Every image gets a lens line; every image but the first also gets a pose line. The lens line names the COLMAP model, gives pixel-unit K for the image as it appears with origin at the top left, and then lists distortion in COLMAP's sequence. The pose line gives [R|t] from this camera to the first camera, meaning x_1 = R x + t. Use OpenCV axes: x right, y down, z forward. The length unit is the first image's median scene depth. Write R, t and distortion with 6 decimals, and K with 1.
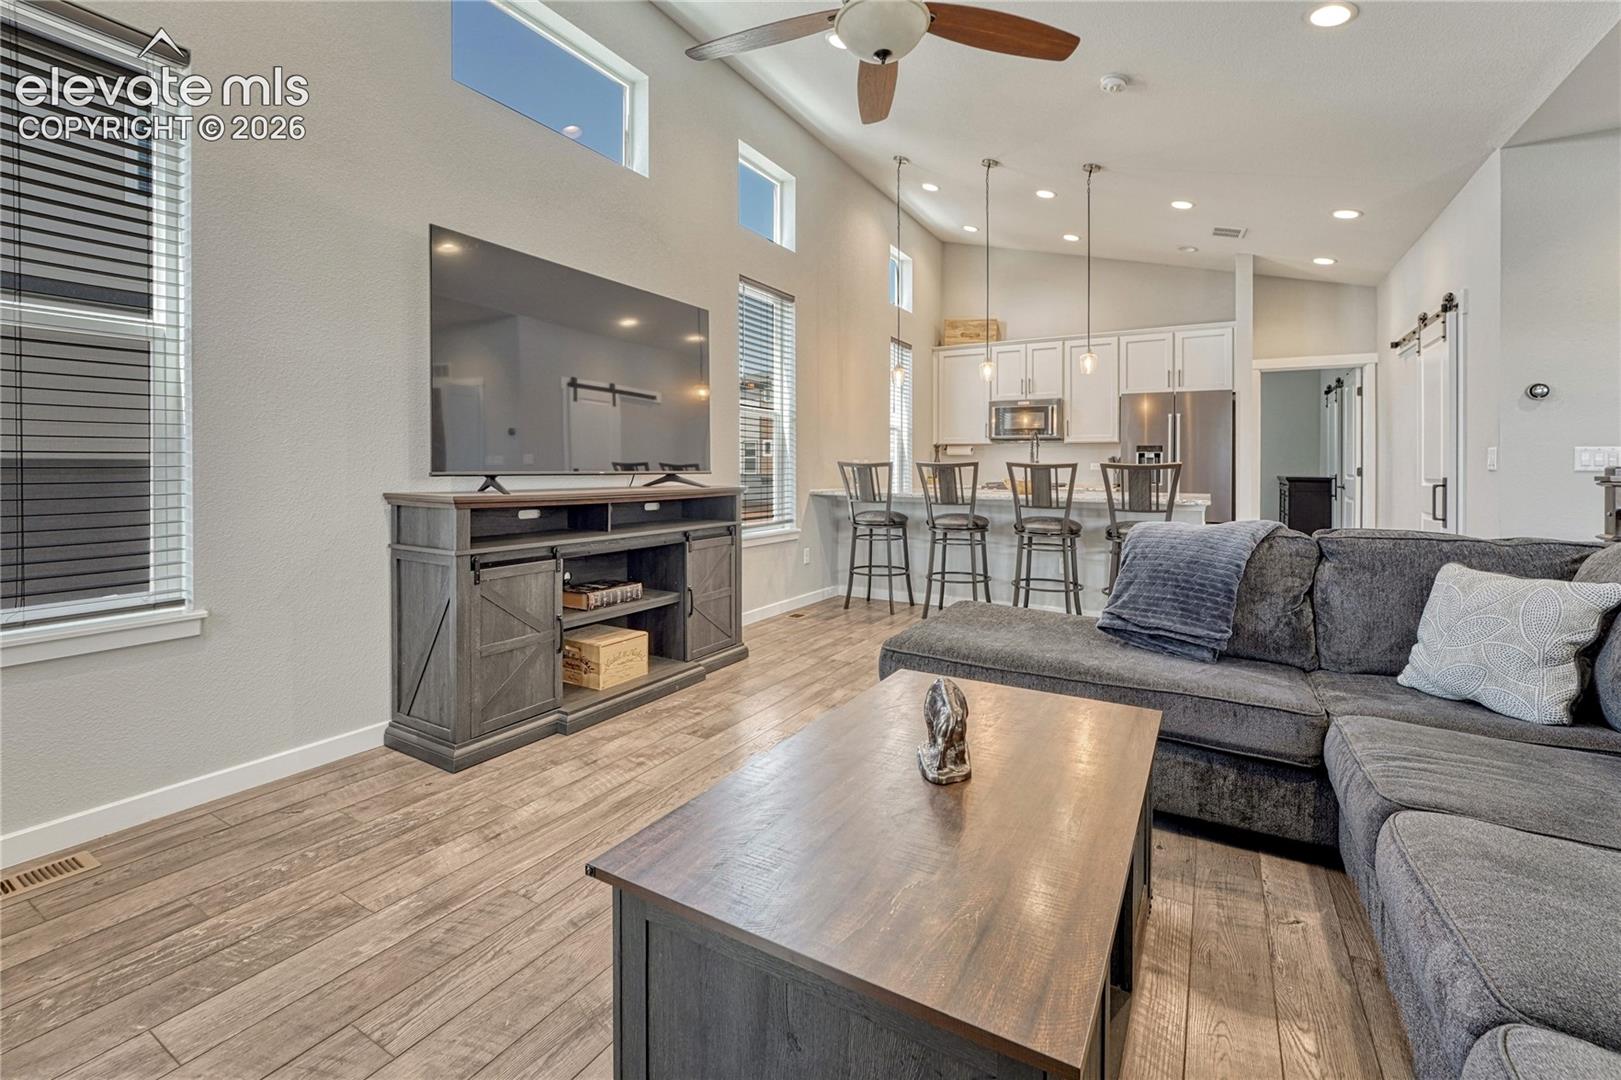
lens RADIAL K [[678.6, 0, 819.6], [0, 678.6, 477.2], [0, 0, 1]] dist [-0.012098, 0.004640]
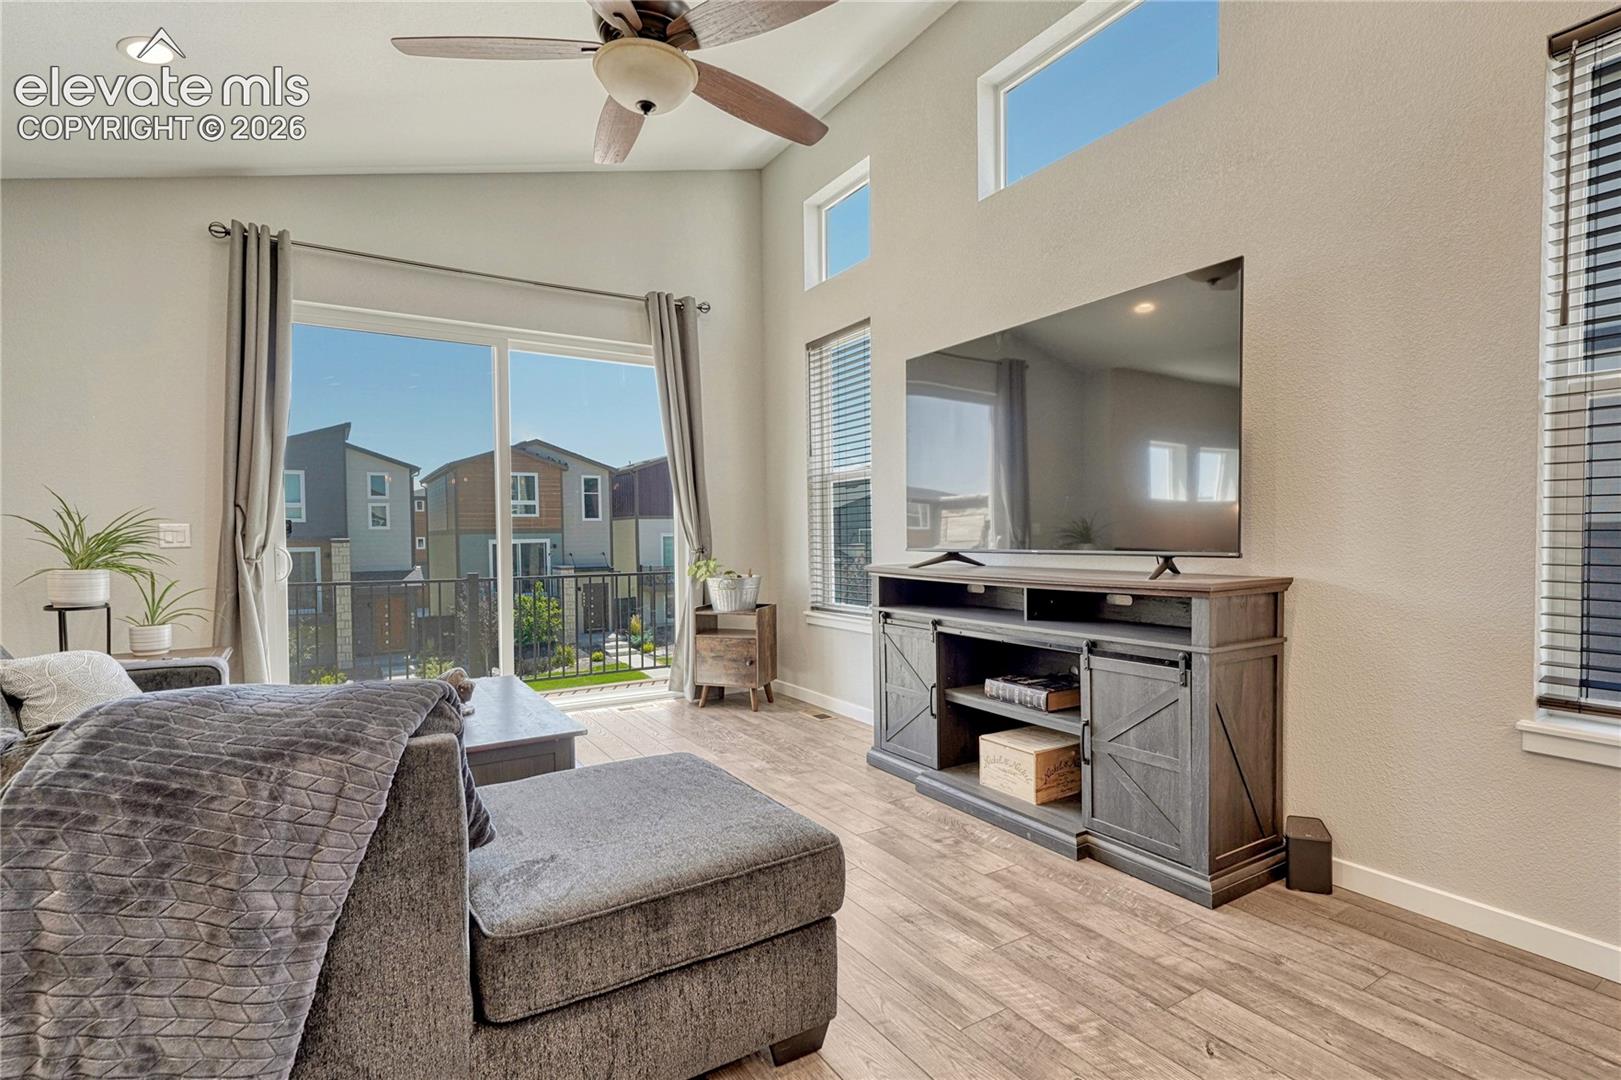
lens RADIAL K [[742.2, 0, 812.8], [0, 742.2, 544.0], [0, 0, 1]] dist [-0.008294, 0.000029]
pose [[-0.465590, -0.003244, -0.884995, 0.660297], [-0.007616, 0.999971, 0.000341, -0.016489], [0.884968, 0.006899, -0.465601, 1.205620]]
